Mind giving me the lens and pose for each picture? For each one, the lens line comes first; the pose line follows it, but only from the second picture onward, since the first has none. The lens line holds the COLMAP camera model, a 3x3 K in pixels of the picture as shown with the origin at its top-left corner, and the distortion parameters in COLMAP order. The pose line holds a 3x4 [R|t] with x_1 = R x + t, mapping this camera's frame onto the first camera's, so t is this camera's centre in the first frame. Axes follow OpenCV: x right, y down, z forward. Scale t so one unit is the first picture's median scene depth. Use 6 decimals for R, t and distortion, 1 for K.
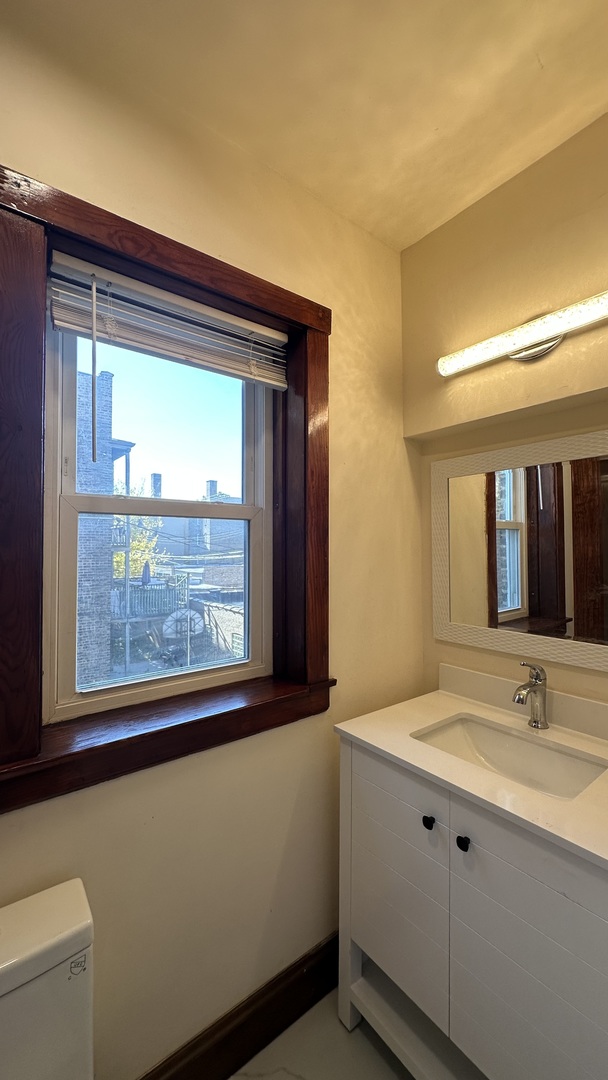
lens RADIAL K [[429.6, 0, 301.8], [0, 429.6, 538.6], [0, 0, 1]] dist [-0.002073, 0.000321]
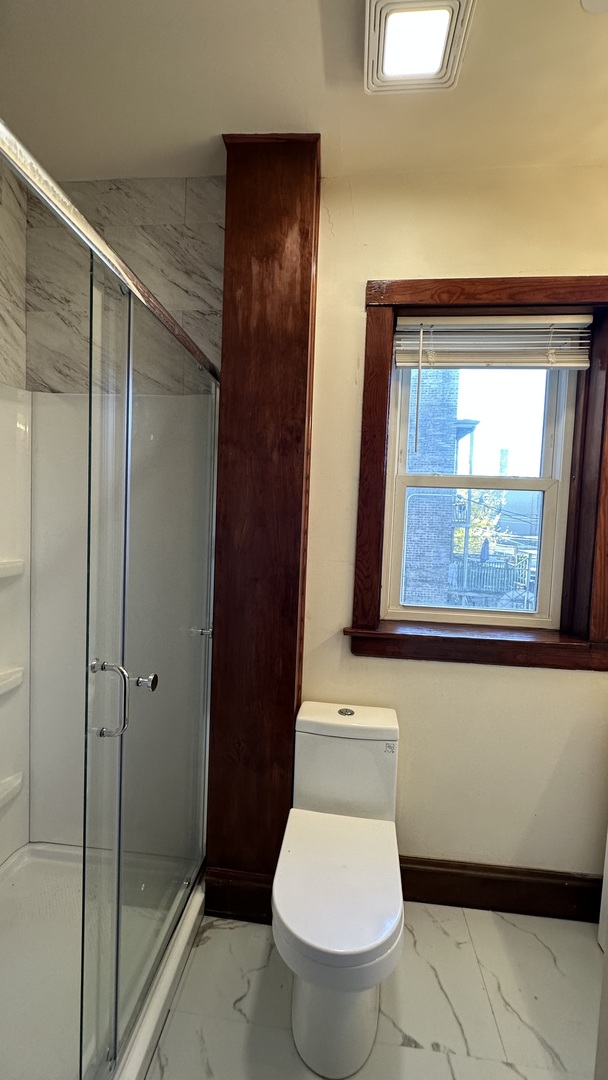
lens RADIAL K [[429.6, 0, 301.8], [0, 429.6, 538.6], [0, 0, 1]] dist [-0.002073, 0.000321]
pose [[0.723727, 0.062942, -0.687210, 0.199062], [-0.027464, 0.997670, 0.062454, 0.028517], [0.689540, -0.026326, 0.723769, -0.265905]]
